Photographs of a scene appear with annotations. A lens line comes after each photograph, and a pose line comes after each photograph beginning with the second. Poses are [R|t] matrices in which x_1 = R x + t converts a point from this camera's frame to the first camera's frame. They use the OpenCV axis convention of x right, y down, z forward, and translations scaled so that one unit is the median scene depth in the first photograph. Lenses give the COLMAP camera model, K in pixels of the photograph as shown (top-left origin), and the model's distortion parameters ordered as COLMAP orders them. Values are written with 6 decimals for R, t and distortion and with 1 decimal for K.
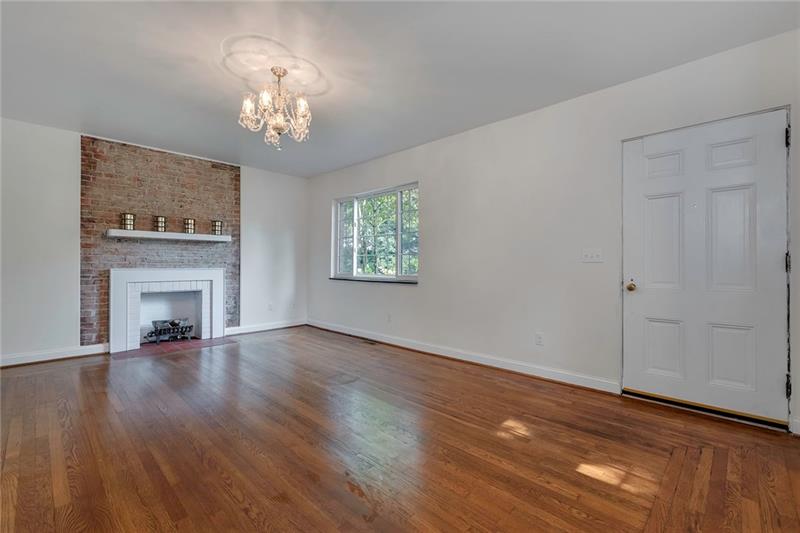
lens RADIAL K [[350.9, 0, 400.0], [0, 350.9, 267.4], [0, 0, 1]] dist [0.000046, -0.000307]
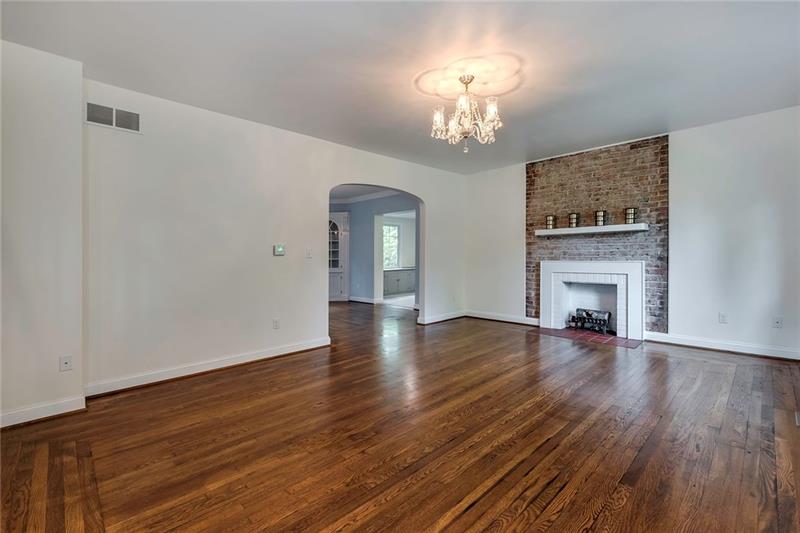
lens RADIAL K [[350.9, 0, 400.9], [0, 350.9, 255.4], [0, 0, 1]] dist [0.000046, -0.000307]
pose [[-0.028002, -0.007138, -0.999582, 0.404560], [0.001377, 0.999973, -0.007179, -0.006566], [0.999607, -0.001577, -0.027991, 0.460493]]
